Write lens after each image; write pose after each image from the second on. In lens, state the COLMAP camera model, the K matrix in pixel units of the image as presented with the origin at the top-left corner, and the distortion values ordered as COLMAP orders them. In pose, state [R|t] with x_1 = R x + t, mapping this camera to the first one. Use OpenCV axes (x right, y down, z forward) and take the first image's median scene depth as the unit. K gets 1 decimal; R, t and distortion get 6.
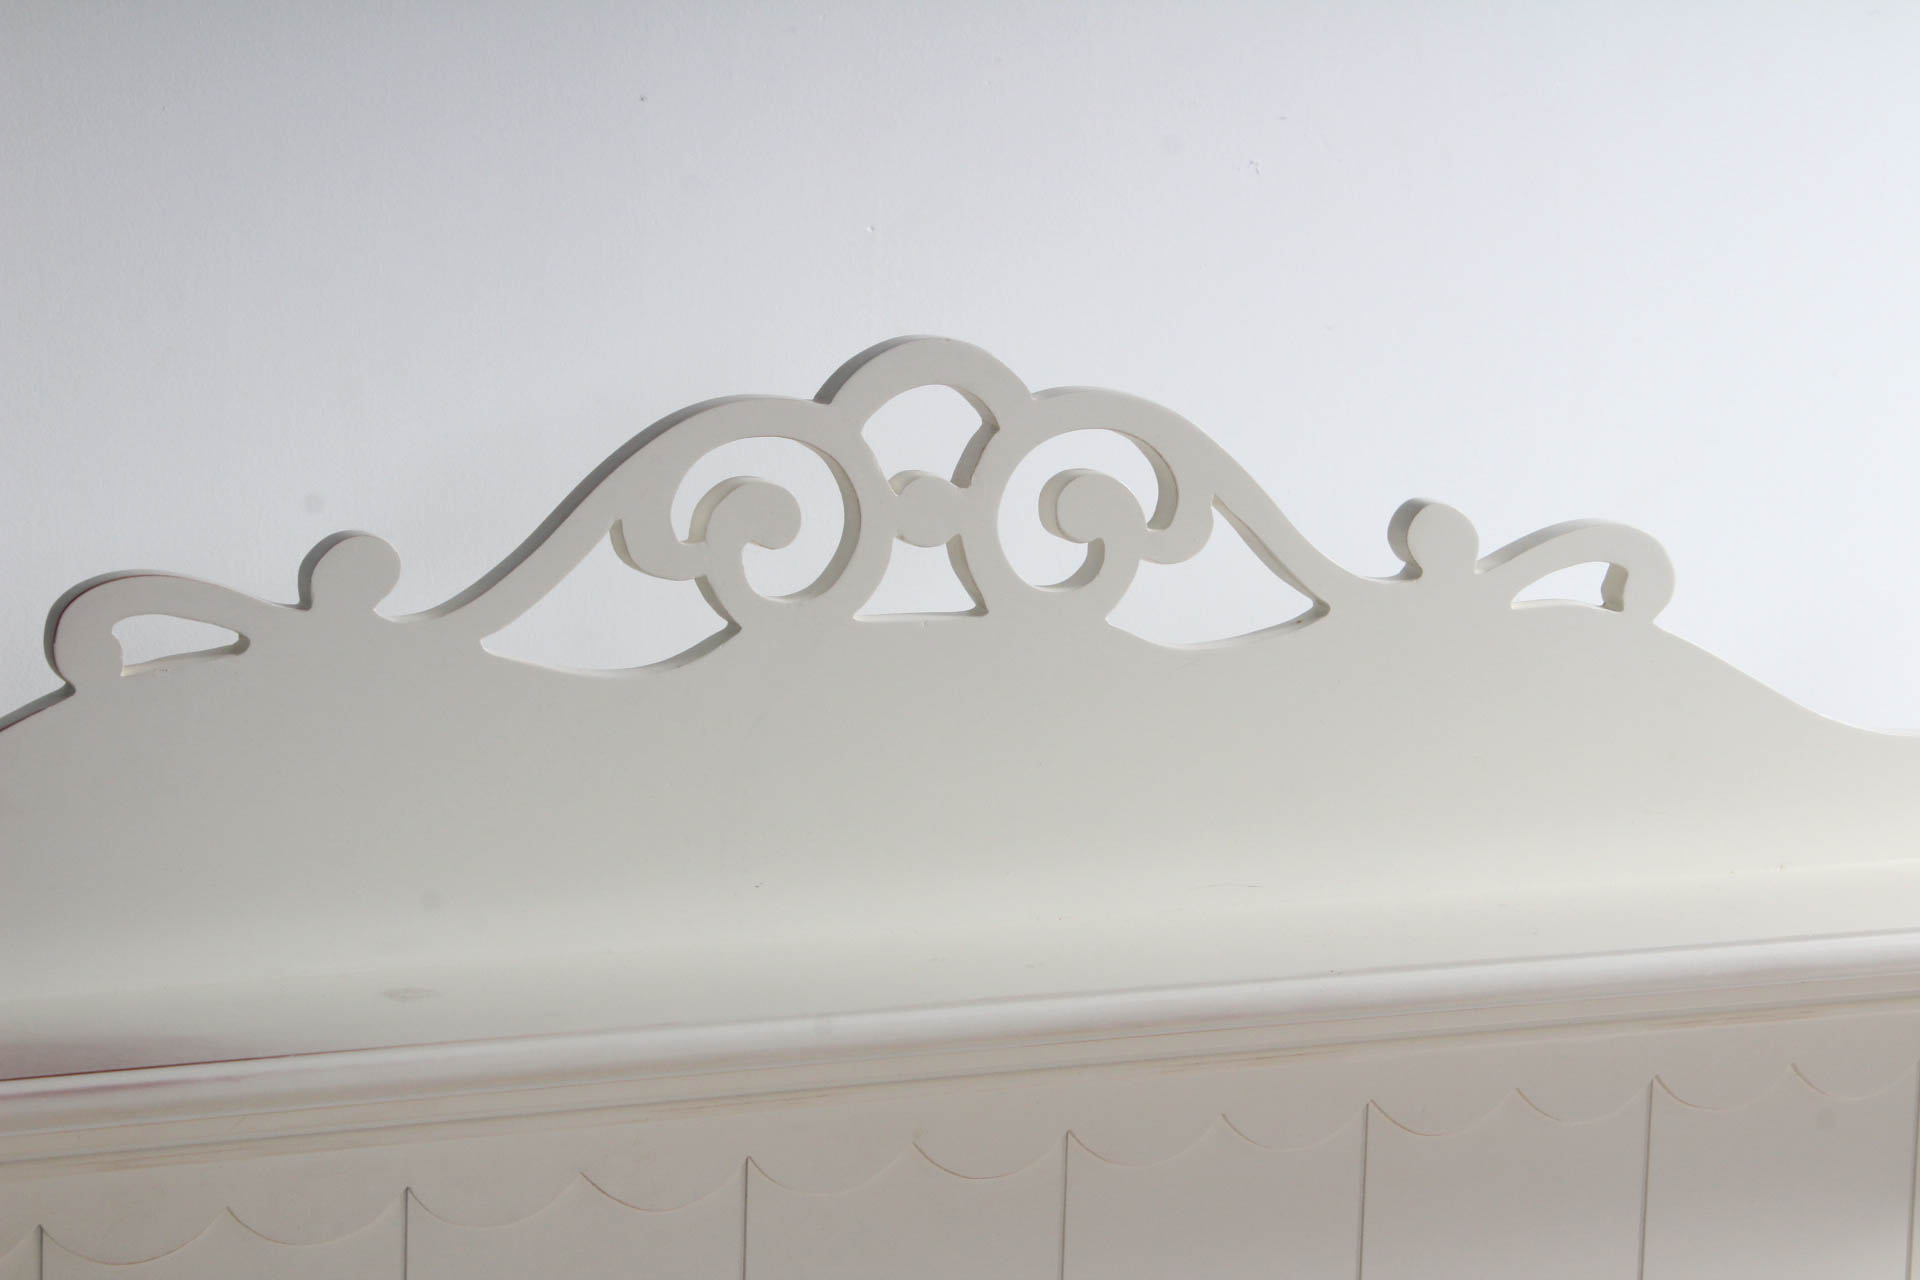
lens RADIAL K [[4701.1, 0, 960.0], [0, 4701.1, 640.0], [0, 0, 1]] dist [0.046120, 0.860507]
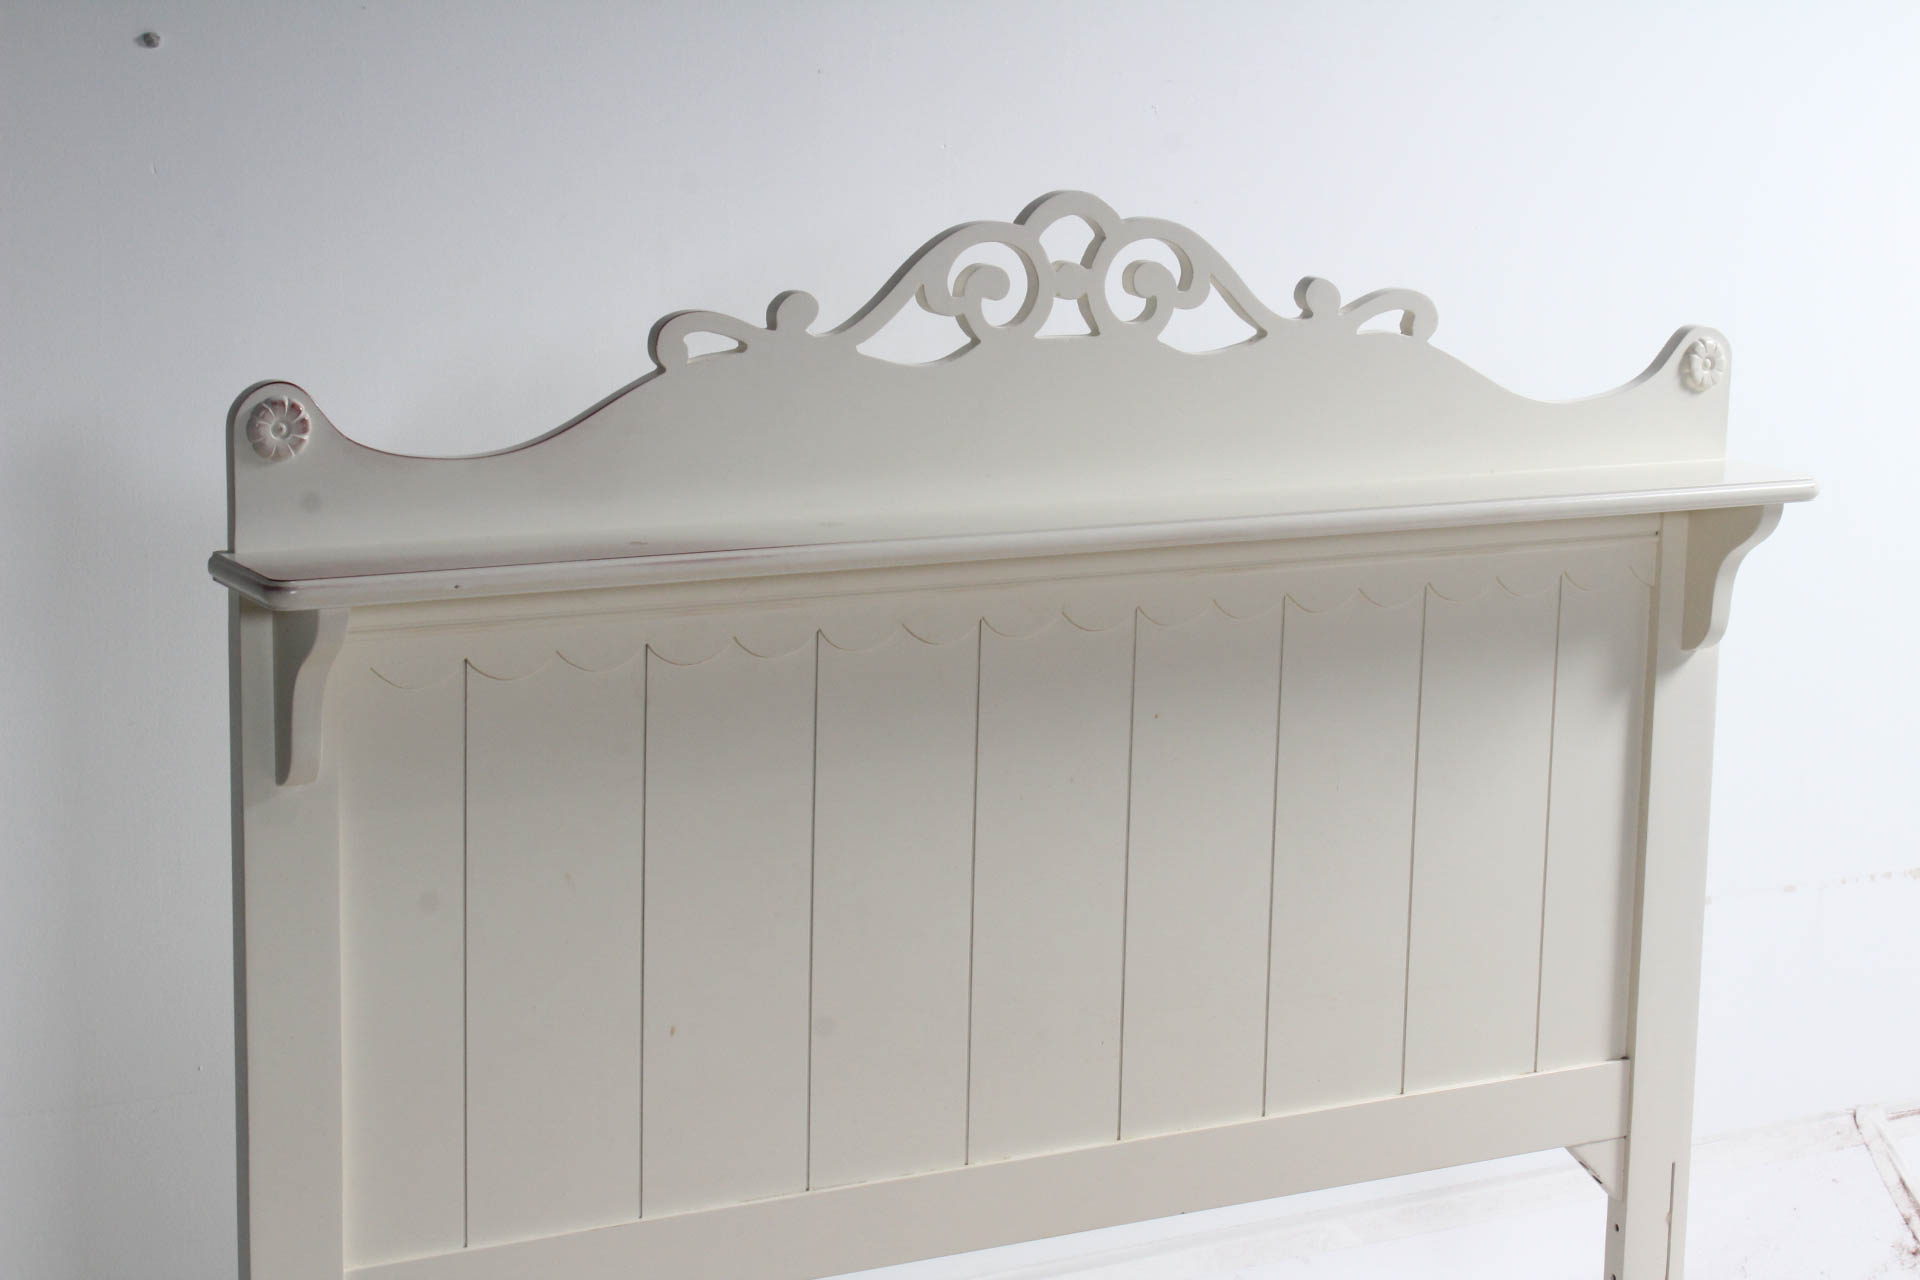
lens RADIAL K [[3611.4, 0, 960.0], [0, 3611.4, 640.0], [0, 0, 1]] dist [0.067760, 0.080006]
pose [[0.996047, -0.021196, 0.086264, -0.186571], [0.018518, 0.999325, 0.031727, 0.073345], [-0.086879, -0.030004, 0.995767, -0.490107]]
